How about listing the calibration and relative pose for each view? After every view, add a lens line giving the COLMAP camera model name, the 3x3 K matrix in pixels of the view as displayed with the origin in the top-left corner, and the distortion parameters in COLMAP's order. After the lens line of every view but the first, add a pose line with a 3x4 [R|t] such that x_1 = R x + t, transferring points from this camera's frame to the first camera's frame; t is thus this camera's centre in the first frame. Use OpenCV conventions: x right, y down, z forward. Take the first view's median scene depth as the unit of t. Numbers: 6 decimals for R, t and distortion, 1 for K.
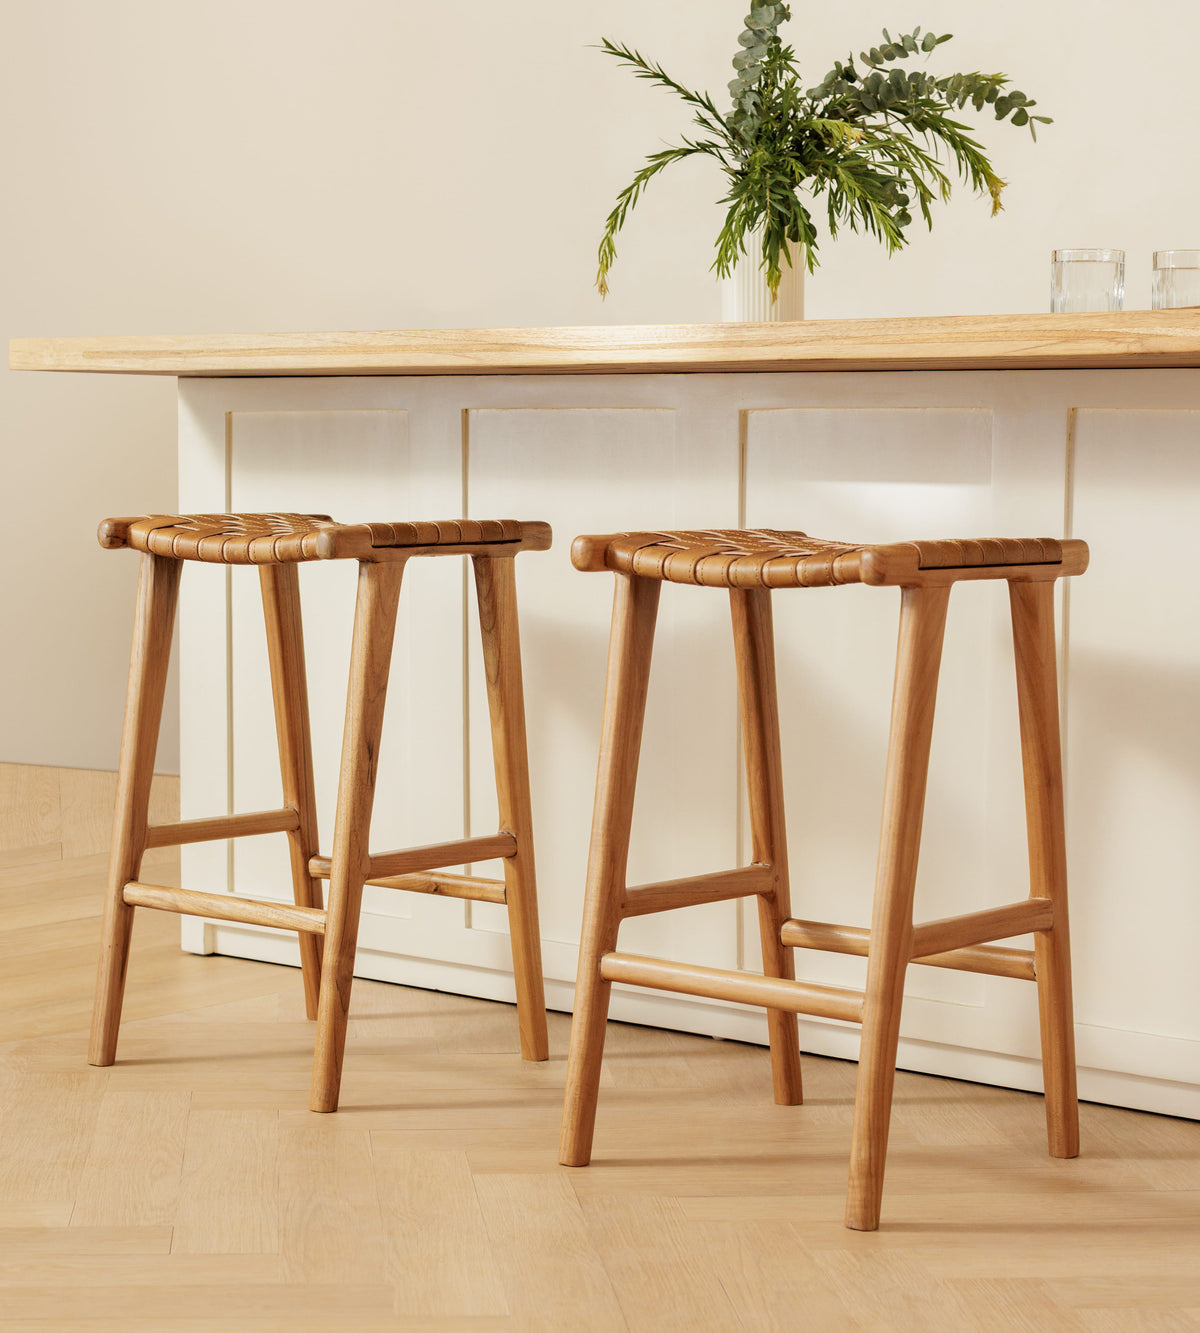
lens RADIAL K [[2877.2, 0, 600.0], [0, 2877.2, 666.5], [0, 0, 1]] dist [0.464480, -4.940943]
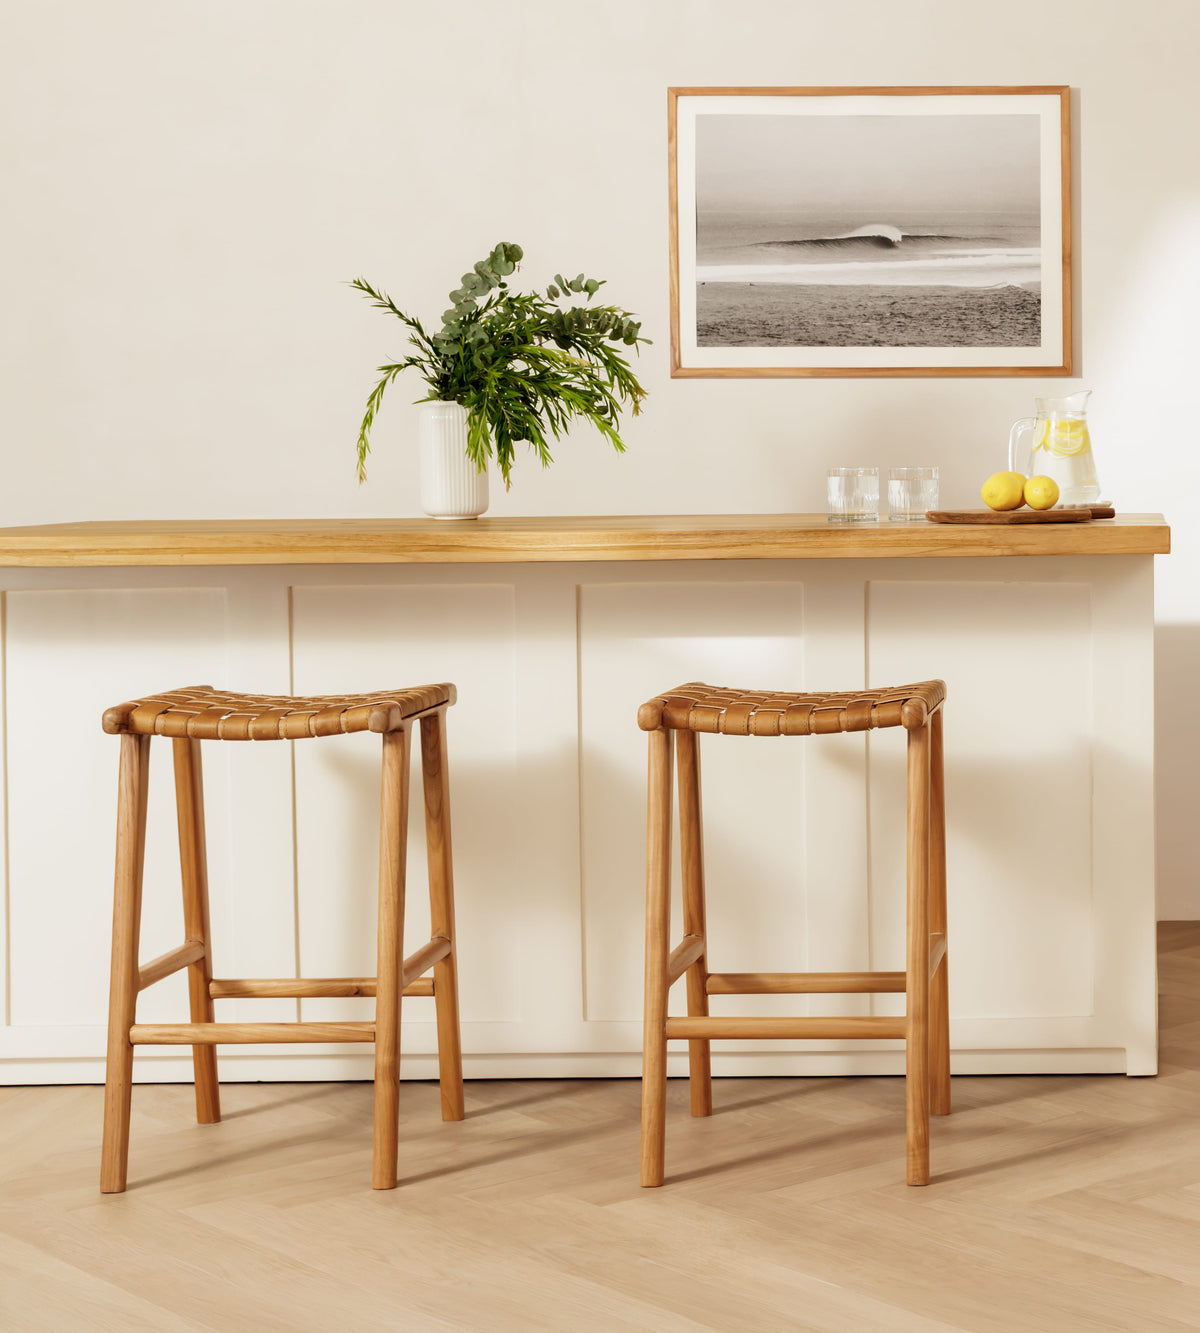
lens RADIAL K [[2877.2, 0, 600.0], [0, 2877.2, 666.5], [0, 0, 1]] dist [0.464480, -4.940943]
pose [[0.774882, -0.075132, 0.627625, -0.695383], [0.062522, 0.997152, 0.042177, -0.098309], [-0.629006, 0.006559, 0.777372, -0.002834]]
